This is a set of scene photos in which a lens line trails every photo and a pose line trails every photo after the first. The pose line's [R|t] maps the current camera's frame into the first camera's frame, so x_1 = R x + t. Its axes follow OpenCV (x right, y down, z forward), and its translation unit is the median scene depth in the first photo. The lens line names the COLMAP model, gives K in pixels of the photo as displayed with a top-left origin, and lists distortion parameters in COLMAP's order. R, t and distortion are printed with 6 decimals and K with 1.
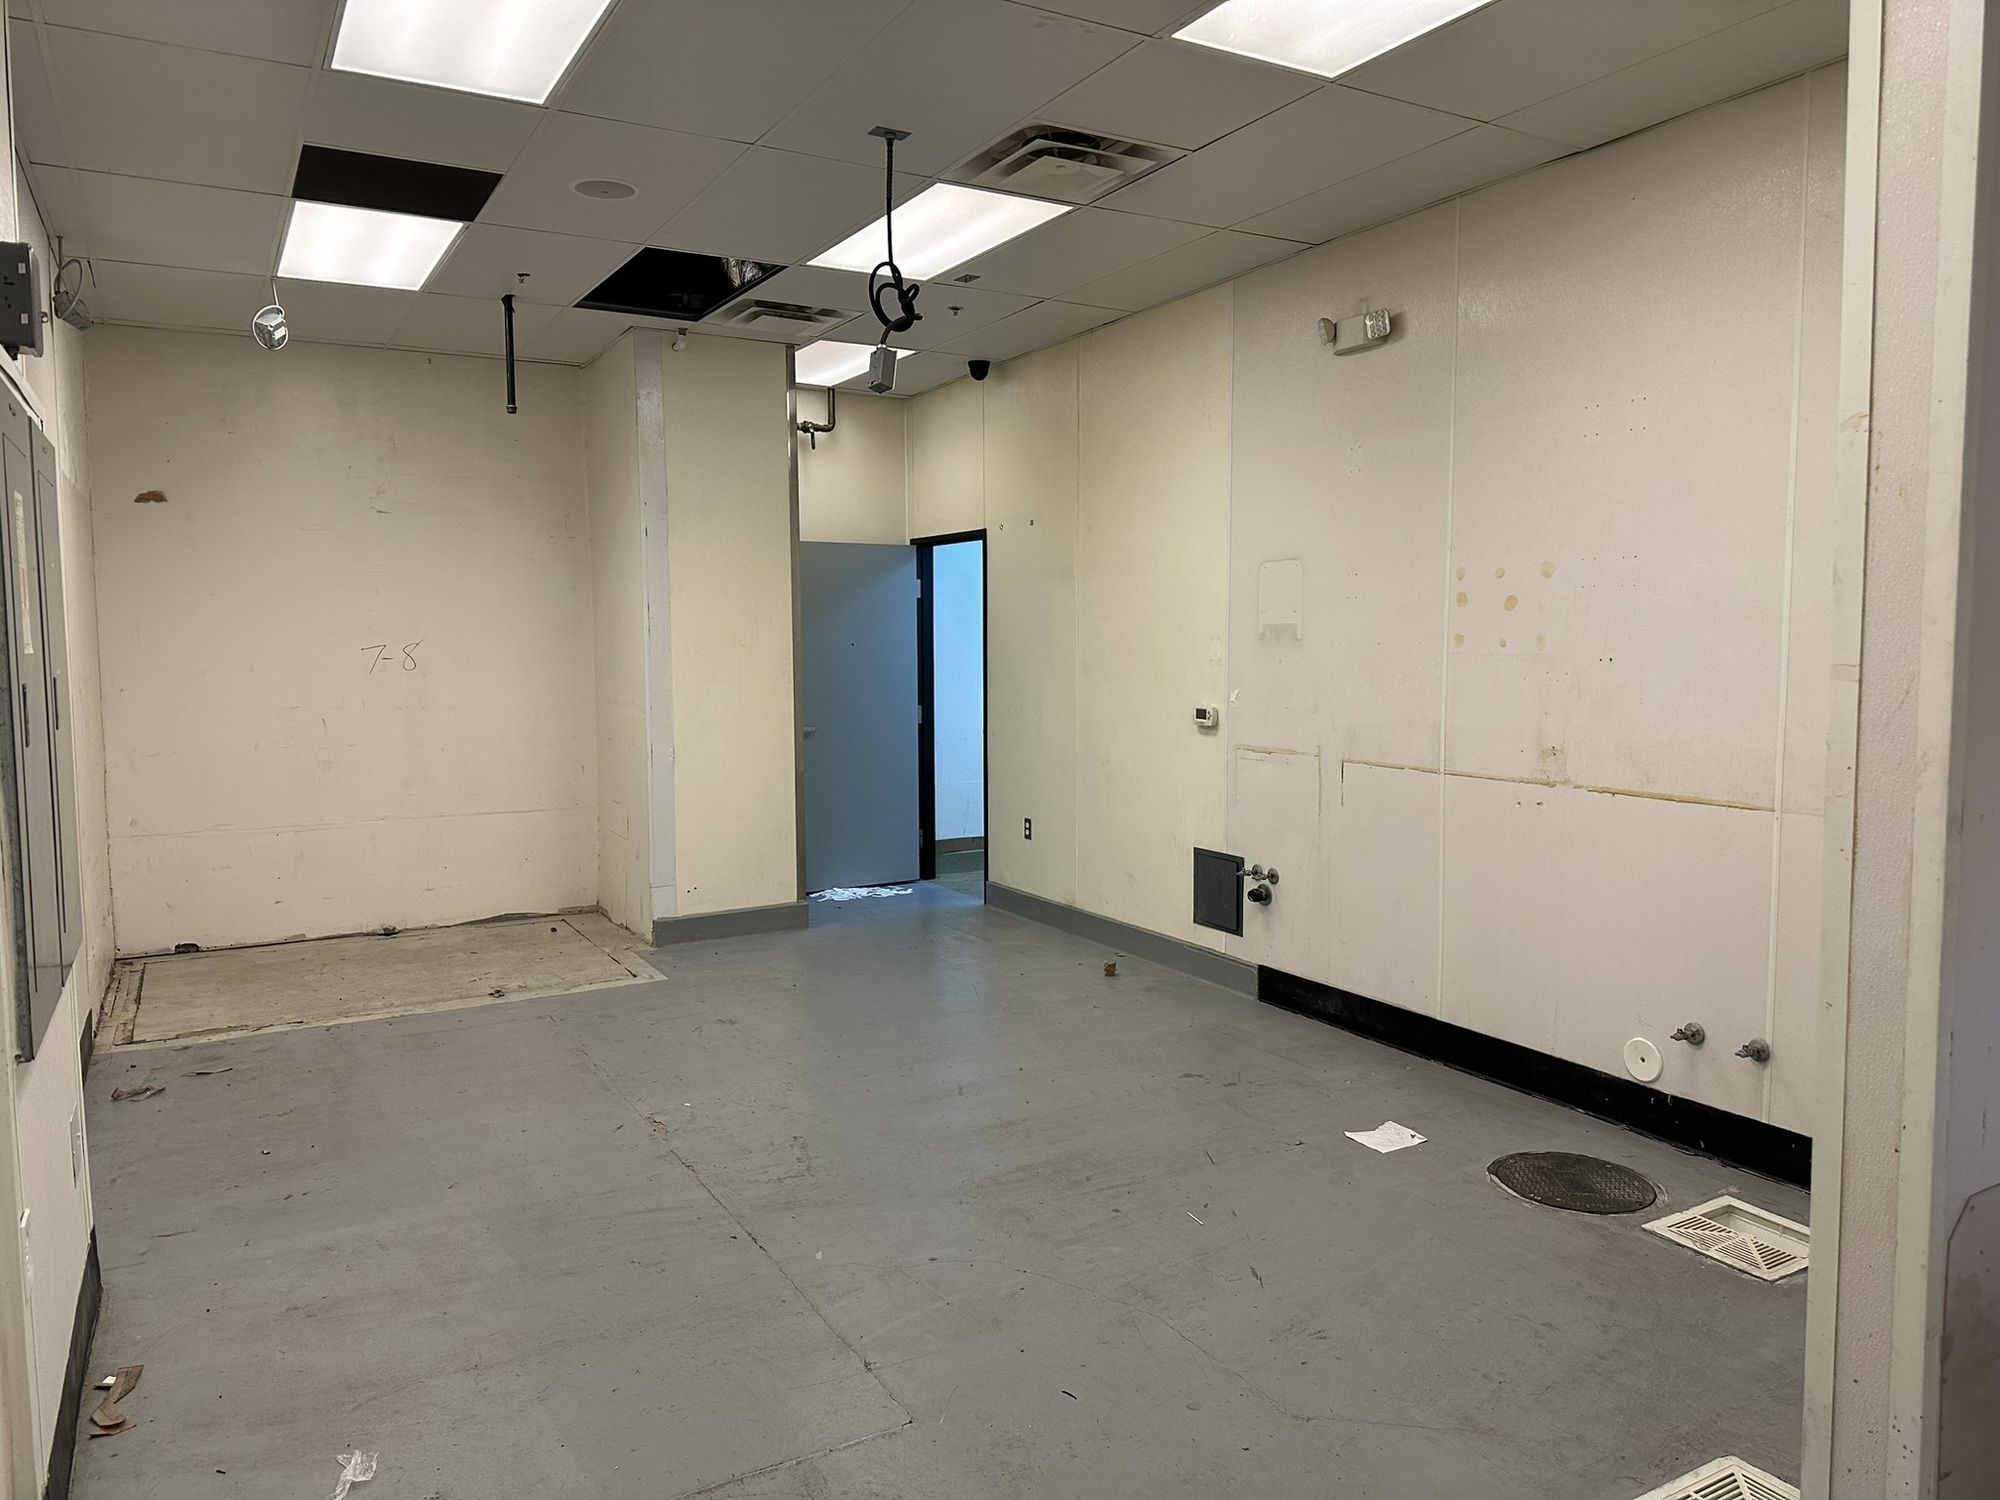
lens RADIAL K [[1419.7, 0, 998.7], [0, 1419.7, 760.1], [0, 0, 1]] dist [0.106284, -0.152228]
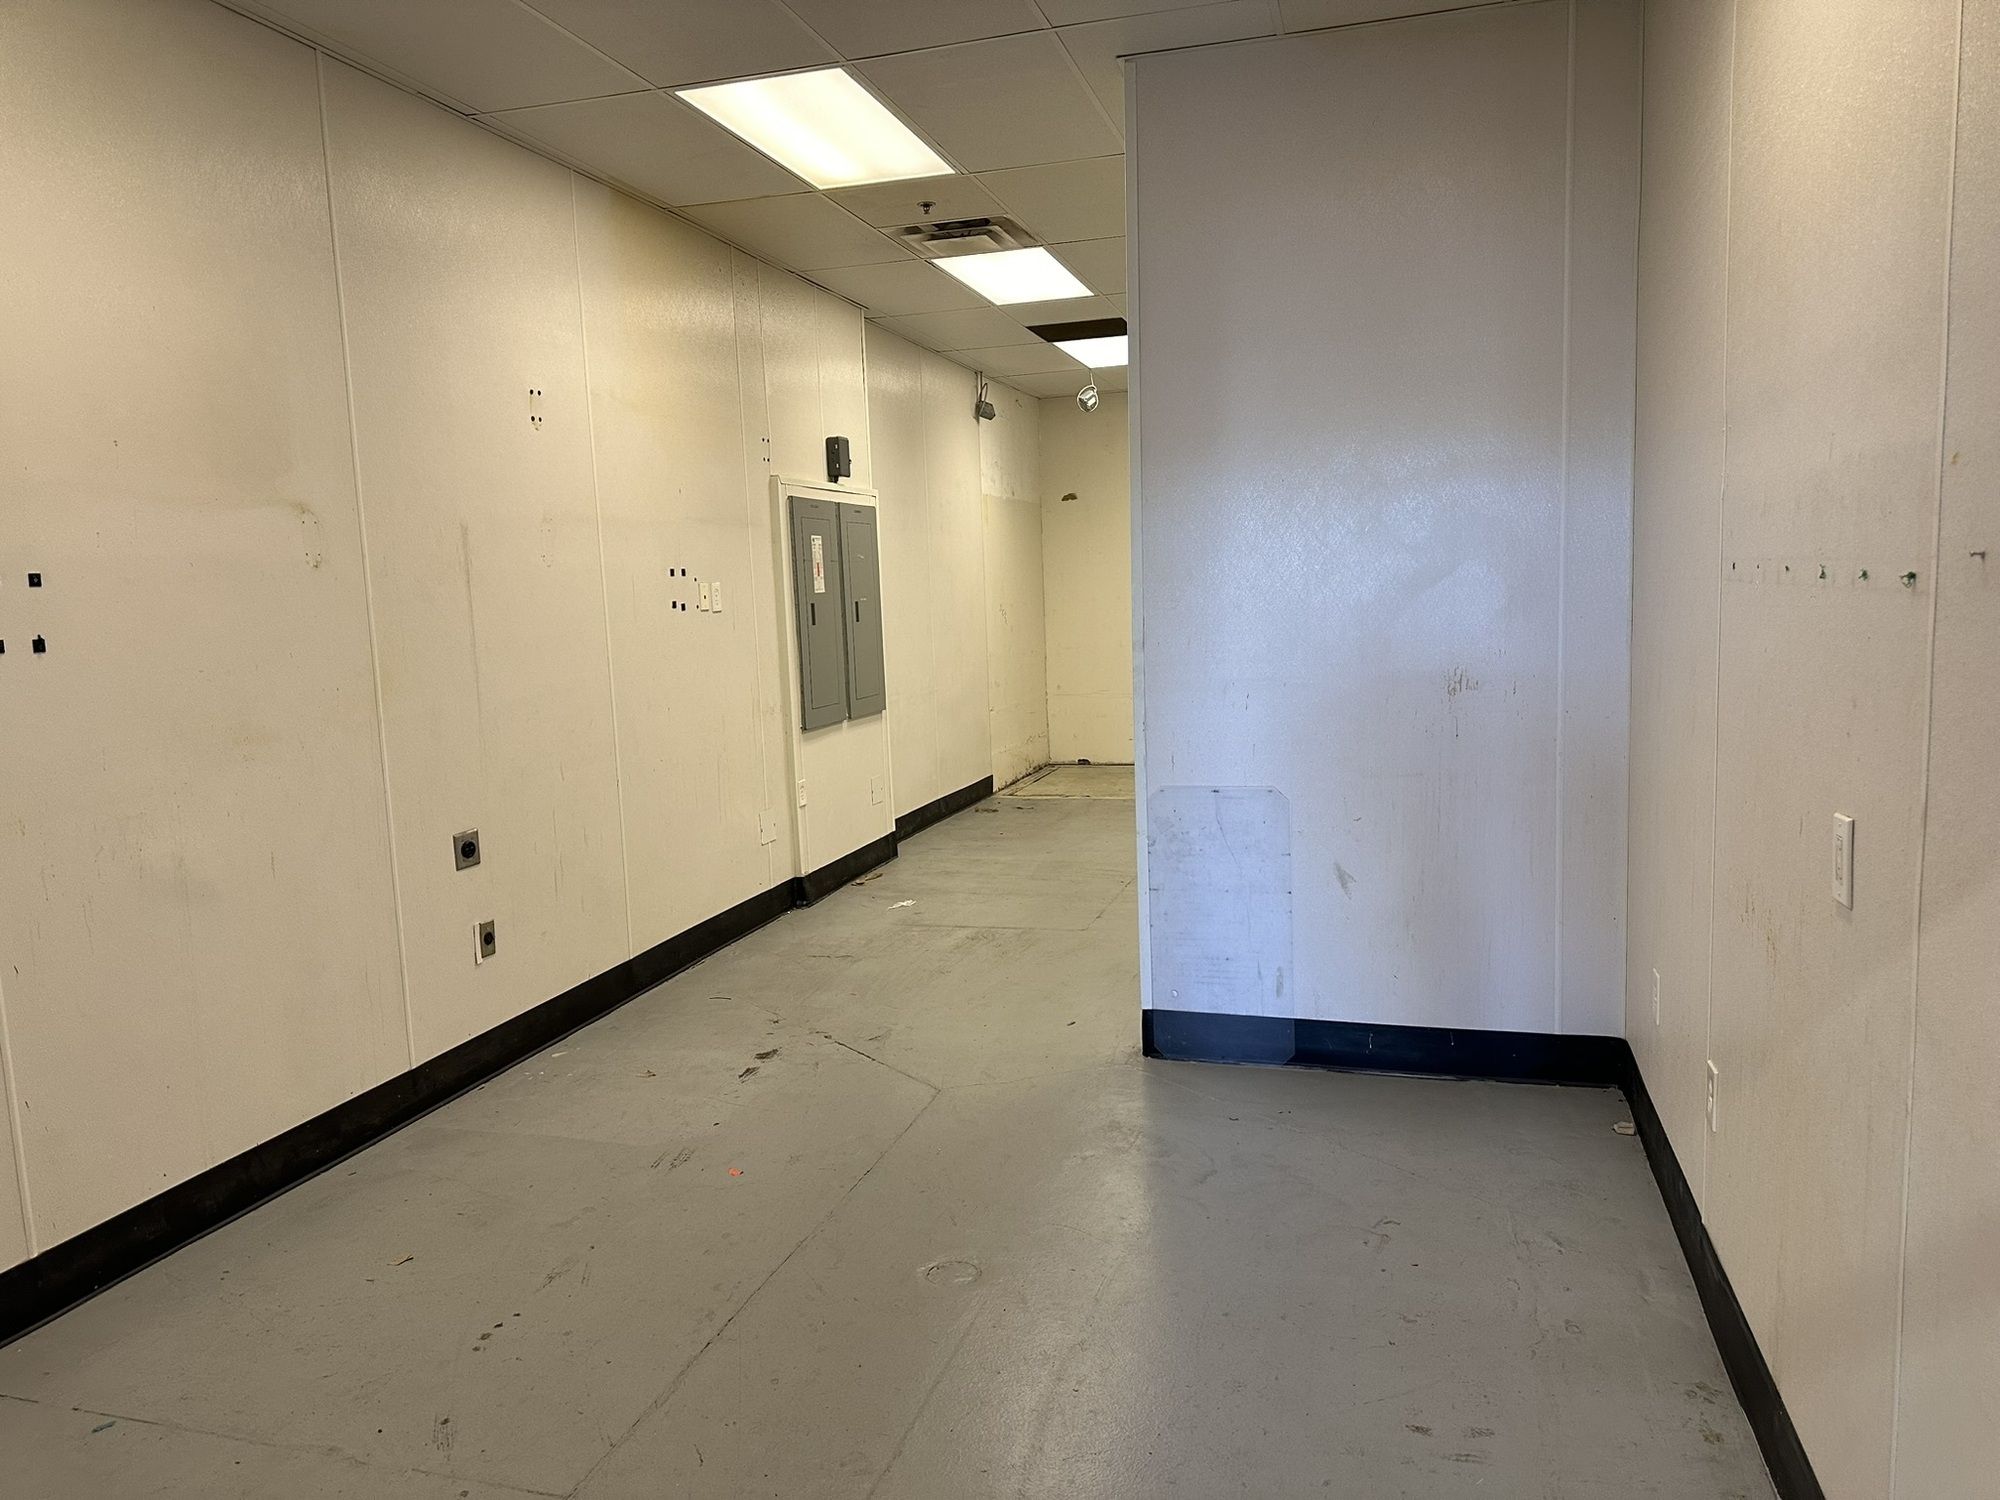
lens RADIAL K [[1419.7, 0, 998.7], [0, 1419.7, 760.1], [0, 0, 1]] dist [0.106284, -0.152228]
pose [[0.697239, 0.061641, -0.714183, 0.594890], [-0.024490, 0.997763, 0.062207, 0.027264], [0.716420, -0.025882, 0.697189, -0.254721]]
